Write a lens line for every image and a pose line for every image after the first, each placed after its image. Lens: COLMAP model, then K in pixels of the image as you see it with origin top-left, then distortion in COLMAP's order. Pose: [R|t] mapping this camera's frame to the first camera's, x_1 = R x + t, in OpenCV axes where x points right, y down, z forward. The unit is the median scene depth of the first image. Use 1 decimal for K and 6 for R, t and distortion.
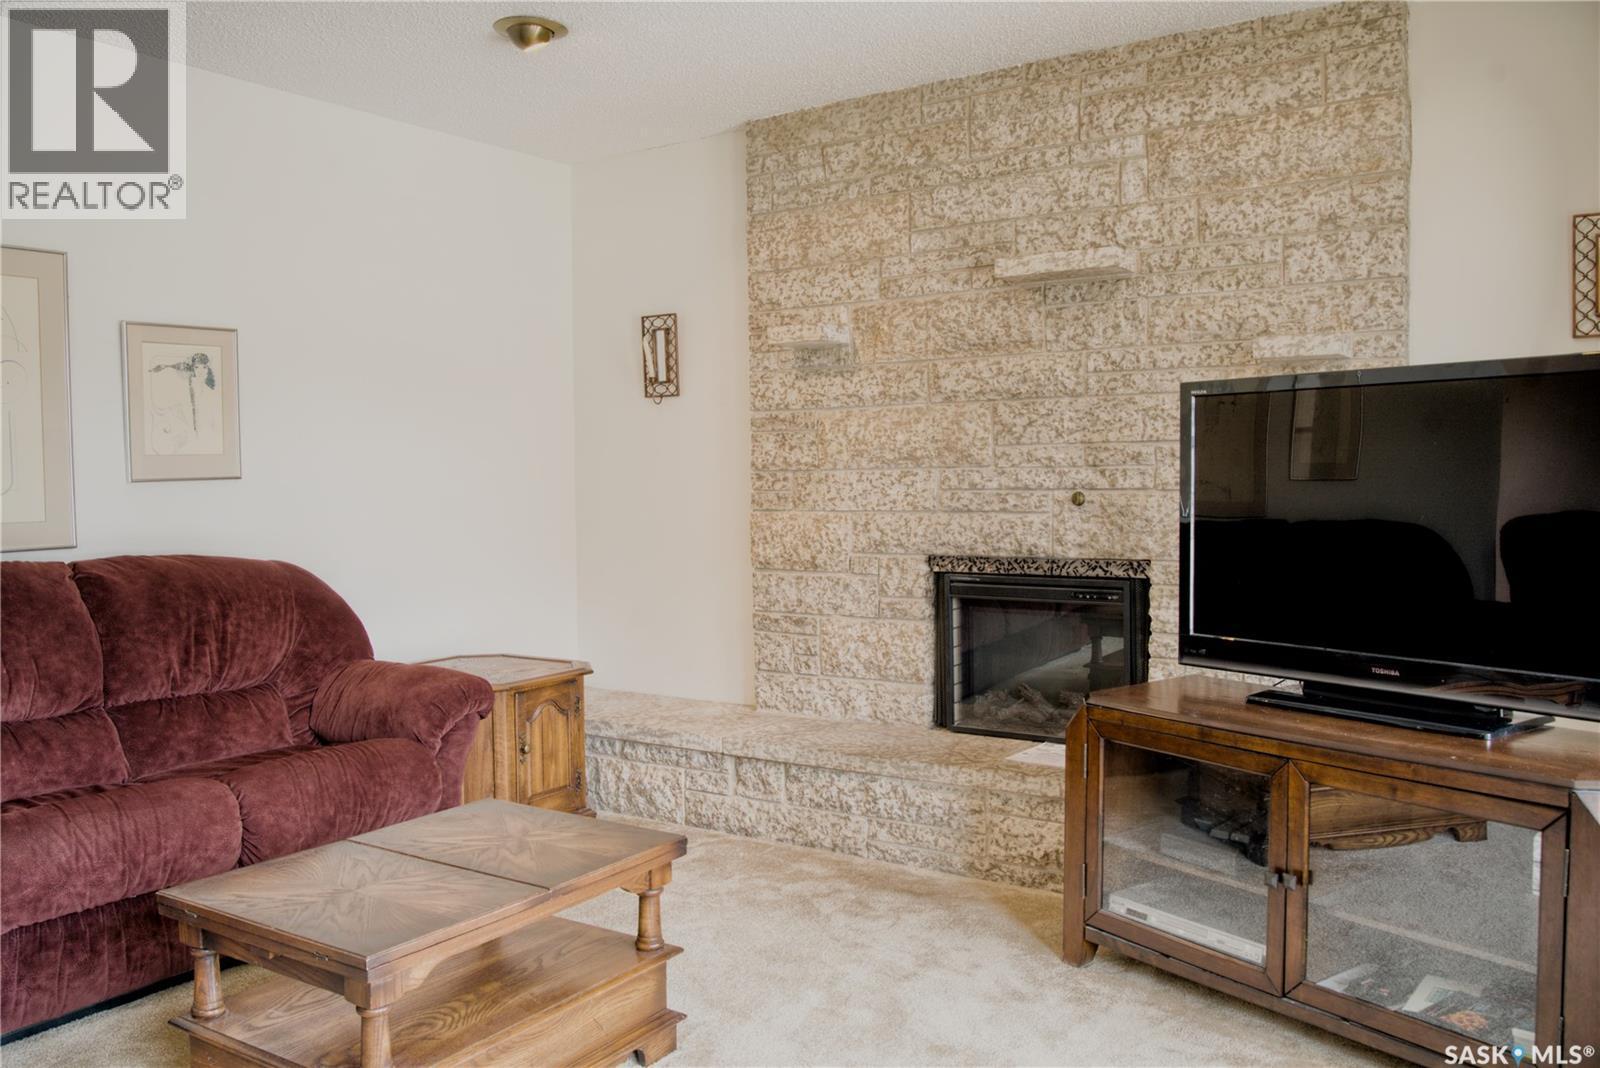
lens RADIAL K [[1291.9, 0, 796.2], [0, 1291.9, 530.0], [0, 0, 1]] dist [-0.103513, 0.079876]
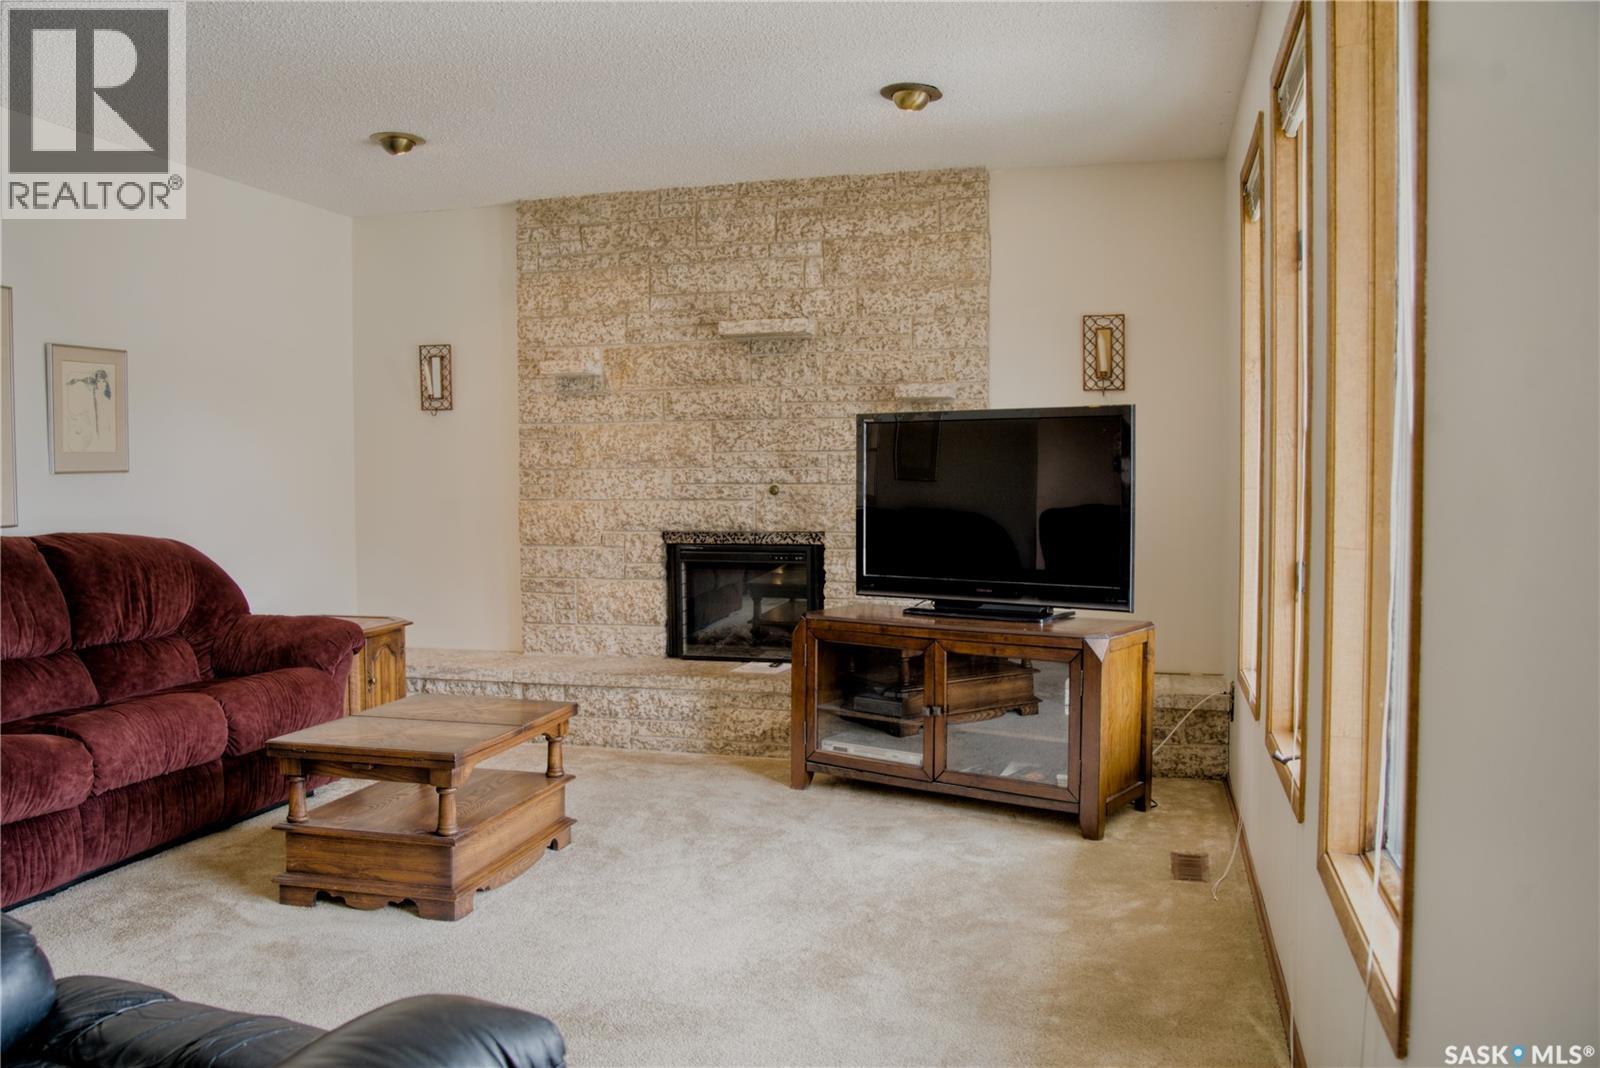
lens RADIAL K [[1291.9, 0, 796.2], [0, 1291.9, 530.0], [0, 0, 1]] dist [-0.103513, 0.079876]
pose [[0.946184, -0.006506, 0.323564, -0.226976], [0.007145, 0.999974, -0.000786, 0.021814], [-0.323551, 0.003056, 0.946206, -0.377349]]
